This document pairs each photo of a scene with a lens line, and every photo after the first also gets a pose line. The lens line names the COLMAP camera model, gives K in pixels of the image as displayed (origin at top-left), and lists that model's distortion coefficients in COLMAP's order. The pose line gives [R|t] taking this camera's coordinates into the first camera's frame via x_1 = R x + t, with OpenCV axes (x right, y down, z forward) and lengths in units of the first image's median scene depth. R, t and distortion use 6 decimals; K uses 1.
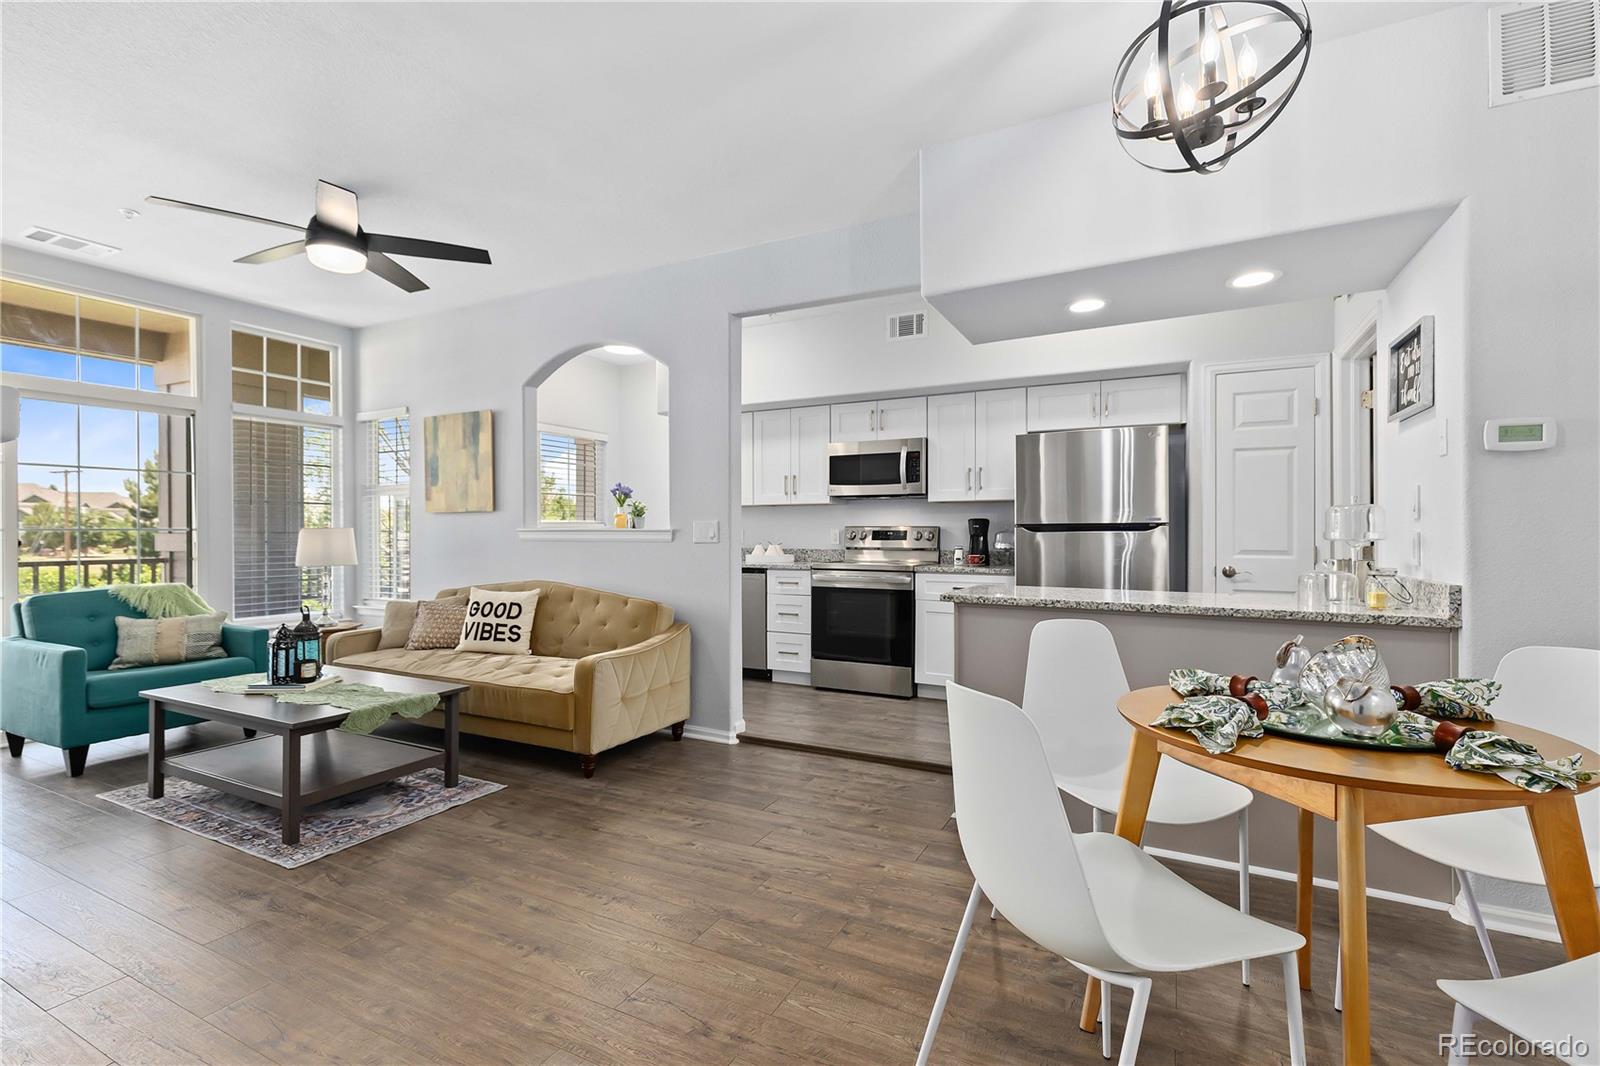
lens RADIAL K [[724.1, 0, 795.0], [0, 724.1, 531.2], [0, 0, 1]] dist [0.009590, -0.002546]
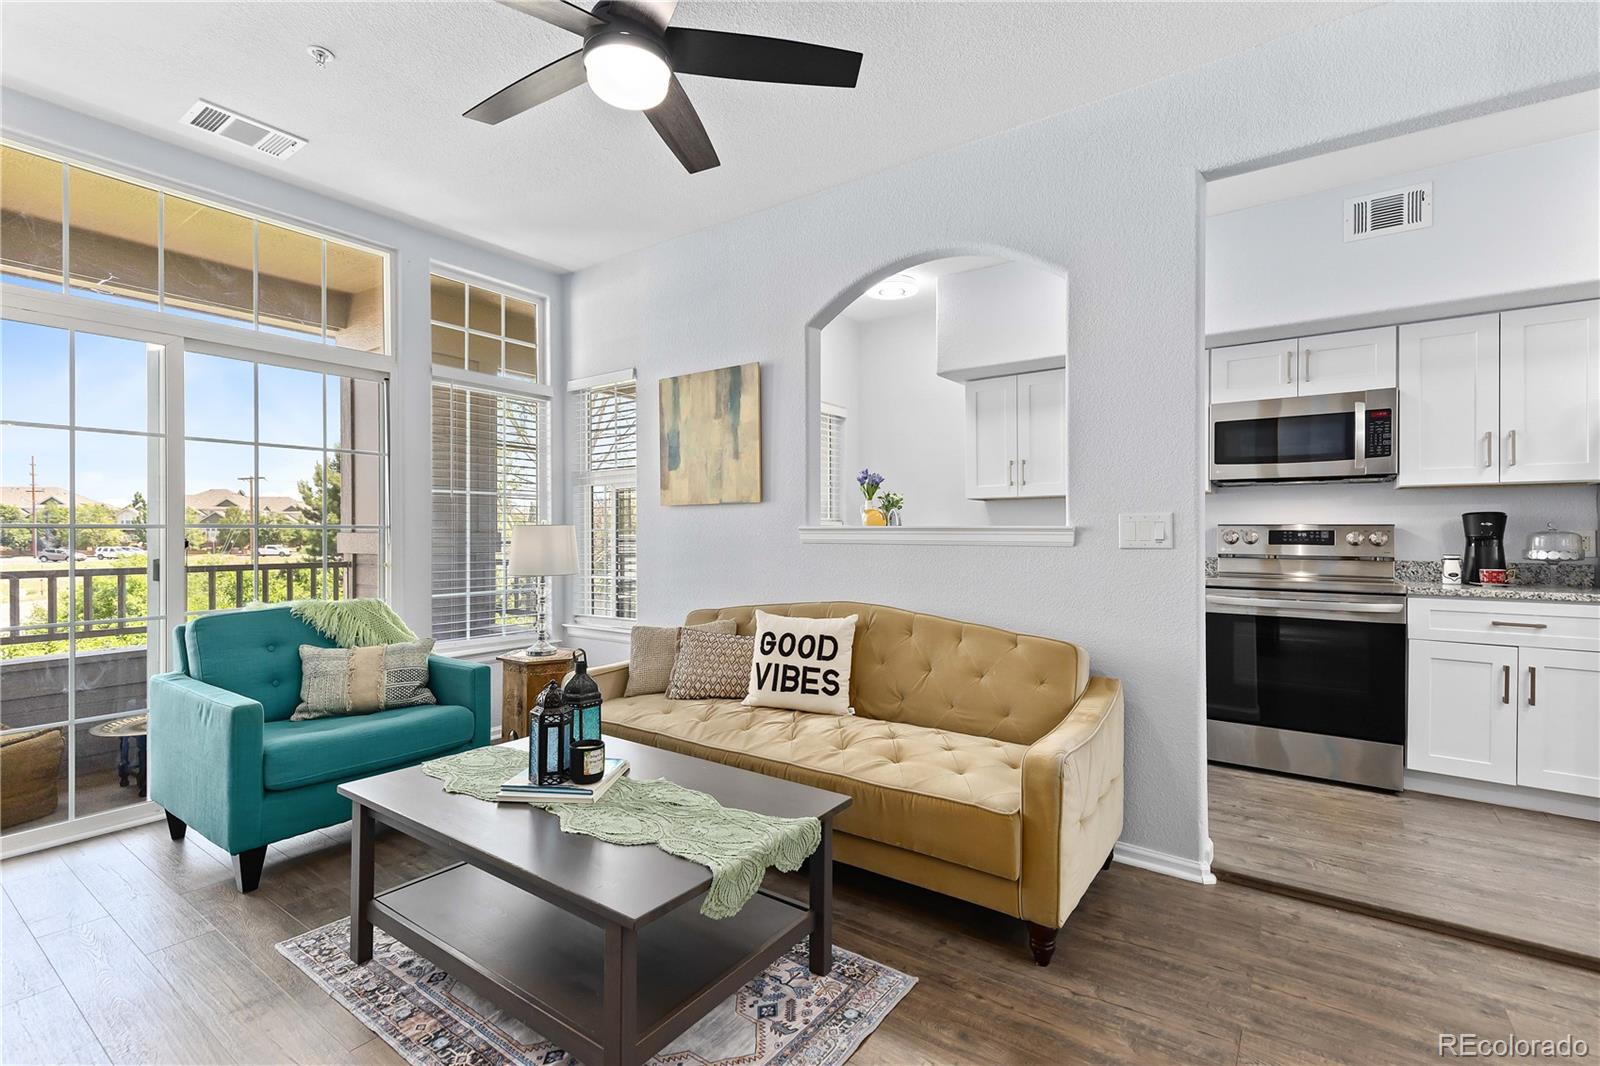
lens RADIAL K [[724.1, 0, 794.6], [0, 724.1, 530.3], [0, 0, 1]] dist [0.009590, -0.002546]
pose [[0.989710, 0.002085, -0.143070, -0.325699], [-0.002671, 0.999989, -0.003904, 0.003746], [0.143061, 0.004246, 0.989705, 0.337225]]
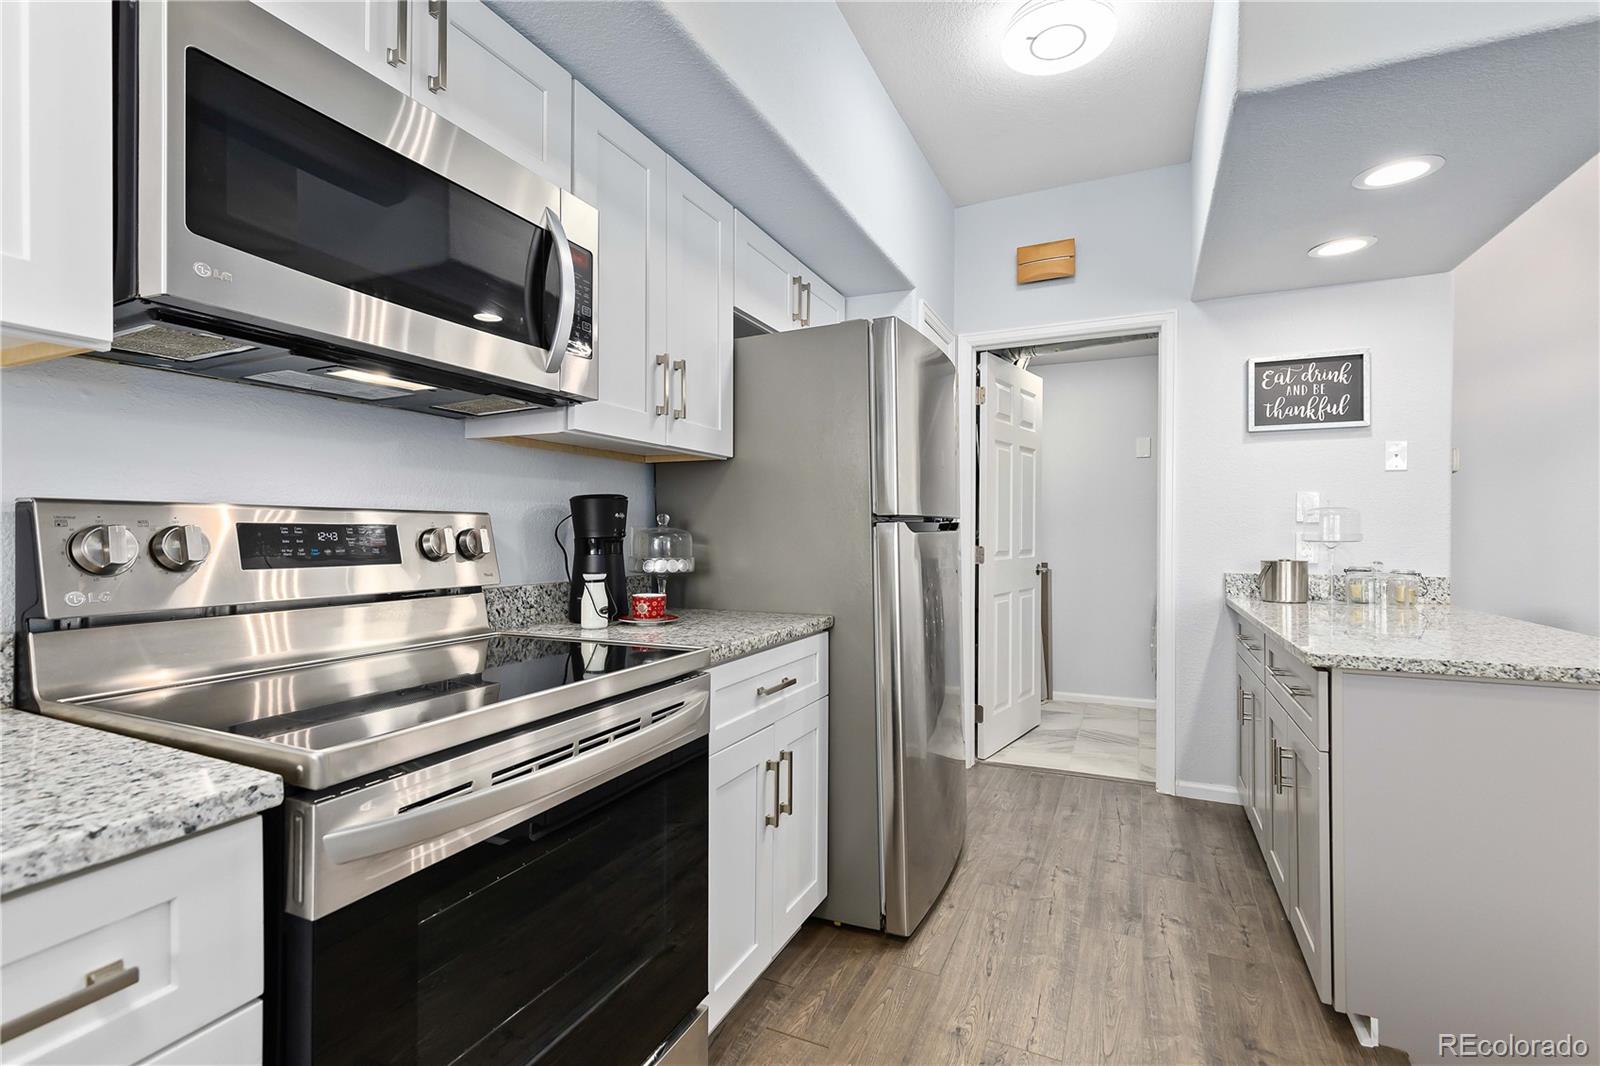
lens RADIAL K [[724.1, 0, 797.7], [0, 724.1, 531.1], [0, 0, 1]] dist [0.009590, -0.002546]
pose [[-0.045745, -0.002678, 0.998950, -0.149946], [-0.006229, 0.999978, 0.002396, -0.000323], [-0.998934, -0.006113, -0.045760, 1.142123]]
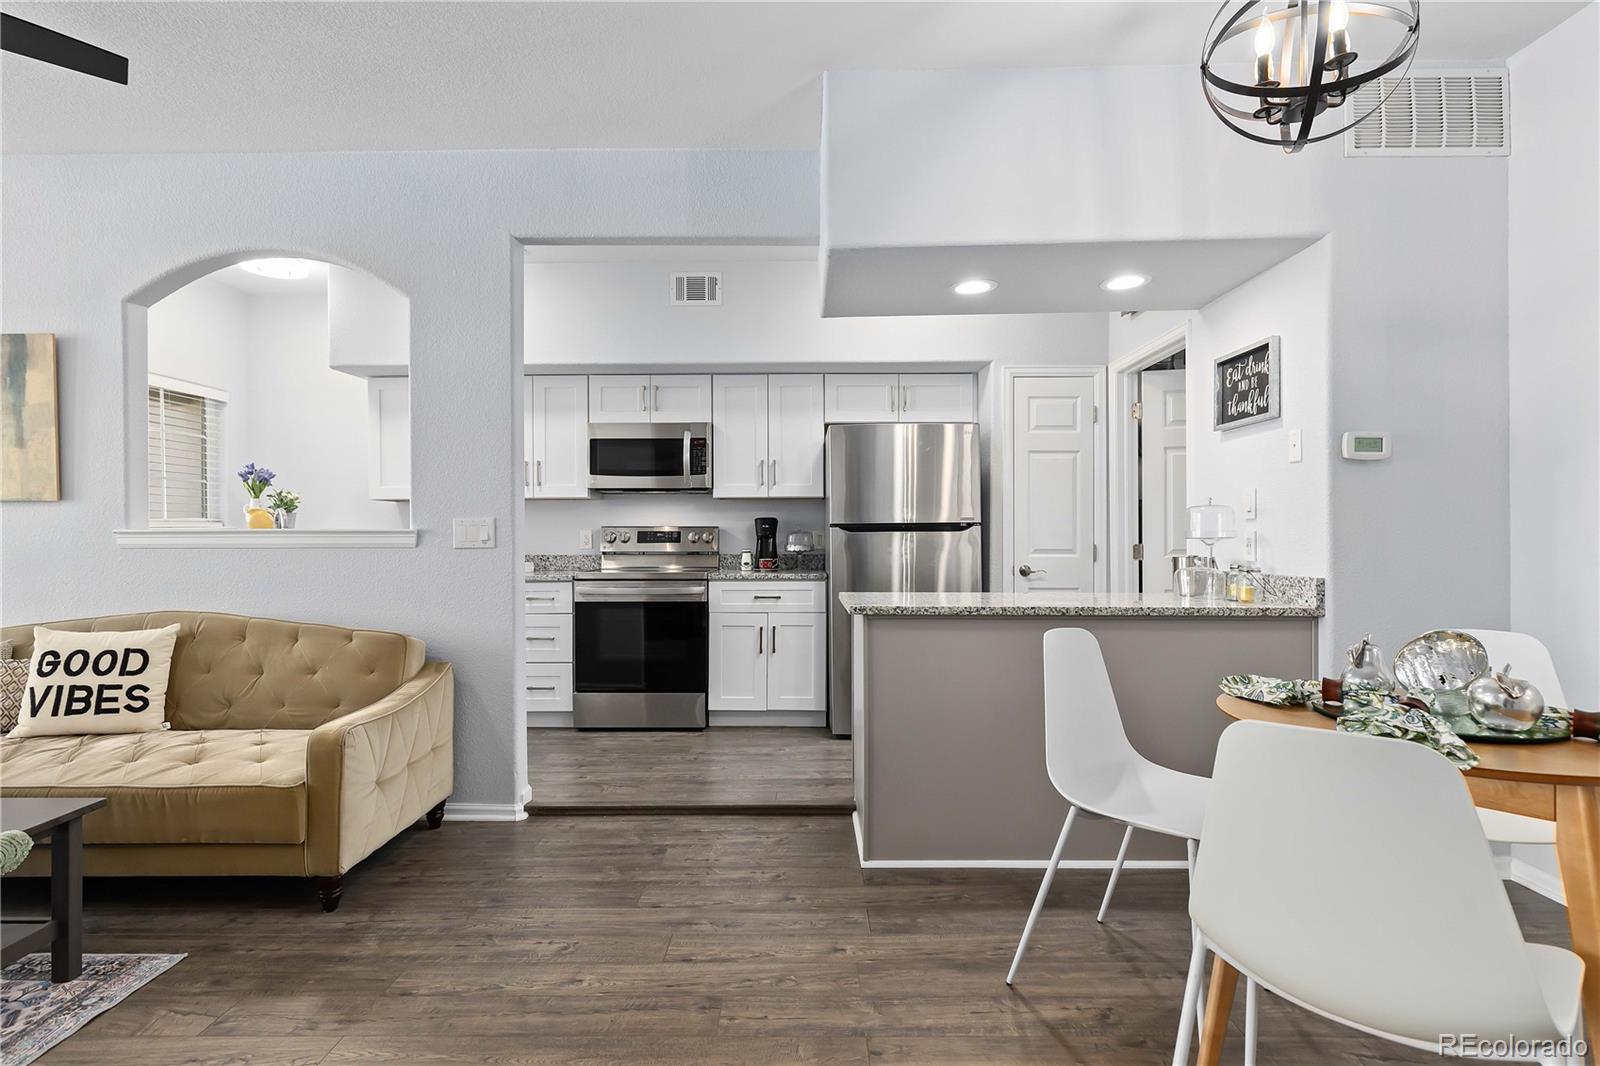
lens RADIAL K [[793.2, 0, 794.0], [0, 793.2, 535.7], [0, 0, 1]] dist [-0.001226, 0.001909]
pose [[0.893189, -0.004041, 0.449664, -0.190965], [0.002611, 0.999989, 0.003798, 0.001273], [-0.449675, -0.002218, 0.893190, 0.146047]]
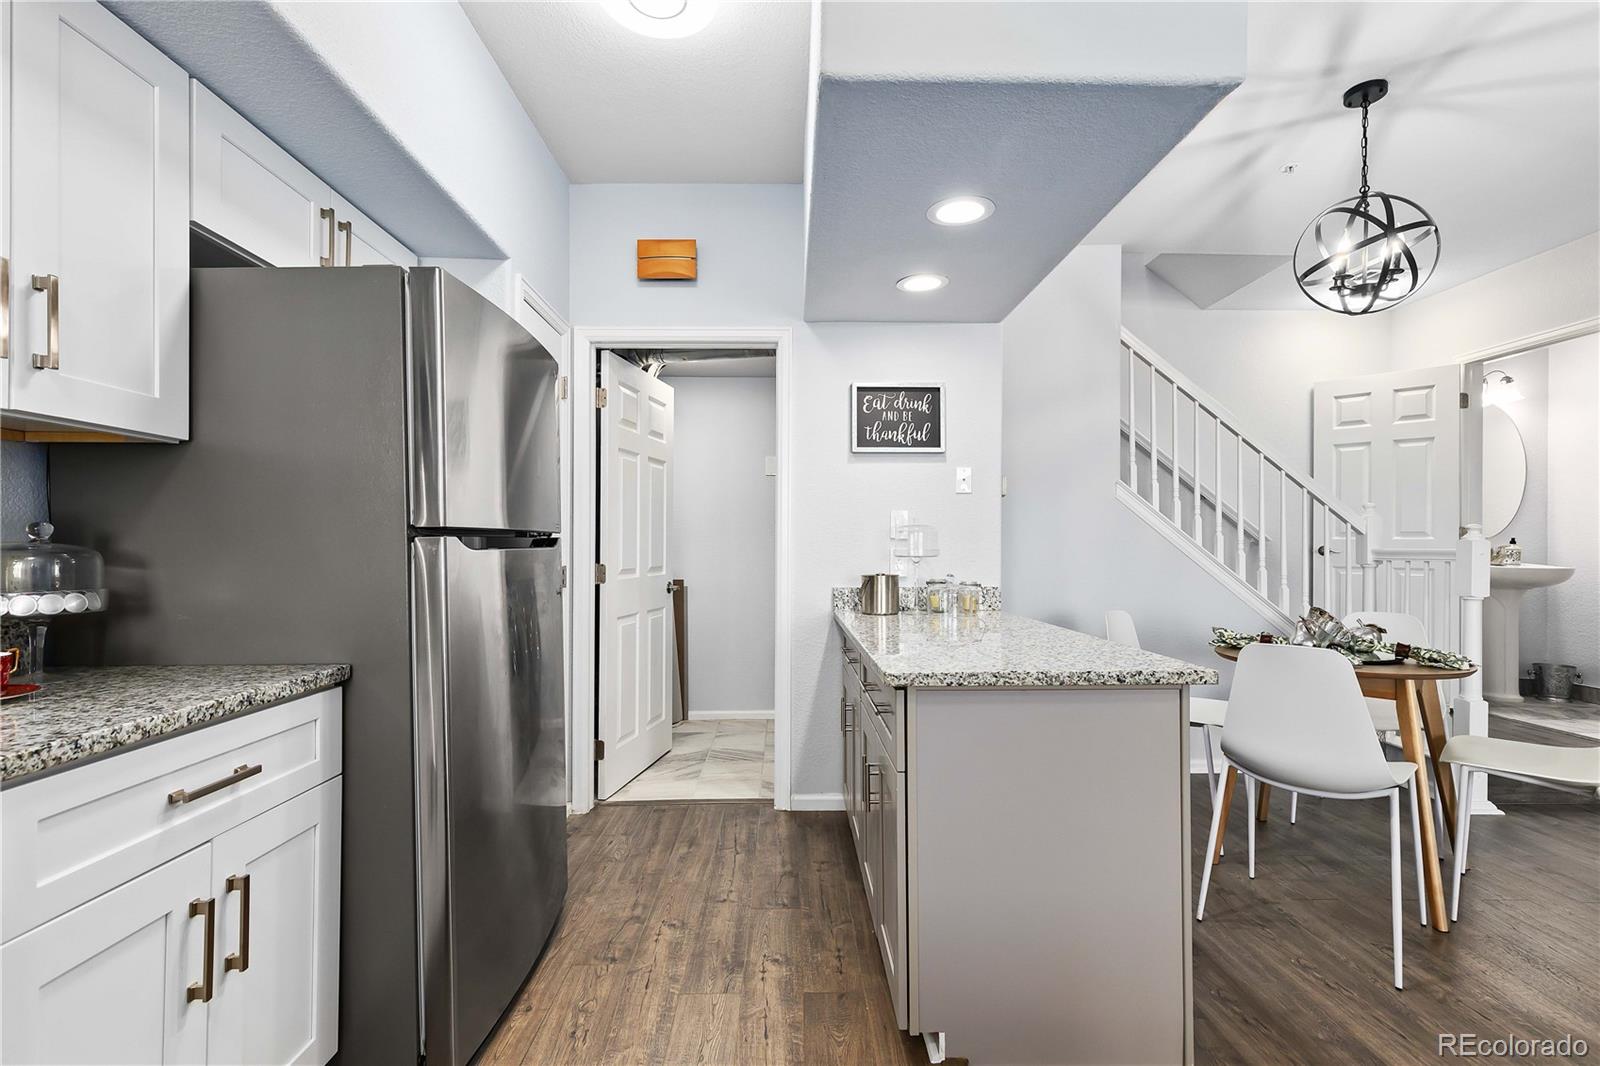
lens RADIAL K [[724.1, 0, 793.9], [0, 724.1, 542.2], [0, 0, 1]] dist [0.009590, -0.002546]
pose [[-0.475723, 0.003300, 0.879589, -0.082826], [-0.005299, 0.999964, -0.006617, -0.001135], [-0.879579, -0.007809, -0.475688, 1.073737]]
